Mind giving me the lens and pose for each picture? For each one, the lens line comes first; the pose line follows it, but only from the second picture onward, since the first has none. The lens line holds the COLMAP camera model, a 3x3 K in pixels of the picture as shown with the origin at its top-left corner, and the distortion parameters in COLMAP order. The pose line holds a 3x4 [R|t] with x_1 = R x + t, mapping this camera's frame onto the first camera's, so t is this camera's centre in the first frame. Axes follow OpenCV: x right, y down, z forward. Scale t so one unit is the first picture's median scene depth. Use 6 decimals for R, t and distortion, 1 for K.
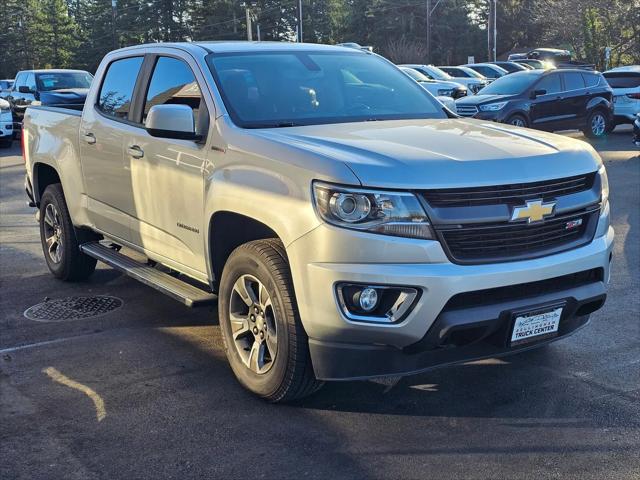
lens RADIAL K [[855.3, 0, 321.8], [0, 855.3, 240.0], [0, 0, 1]] dist [0.090878, 0.000000]
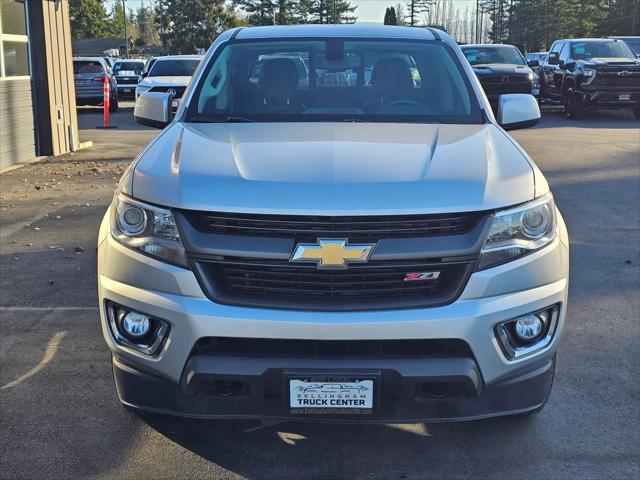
lens RADIAL K [[855.3, 0, 320.2], [0, 855.3, 240.4], [0, 0, 1]] dist [0.090878, 0.000000]
pose [[0.834492, 0.136044, -0.533962, 0.642909], [-0.118779, 0.990673, 0.066774, -0.094147], [0.538066, 0.007701, 0.842868, 0.322630]]
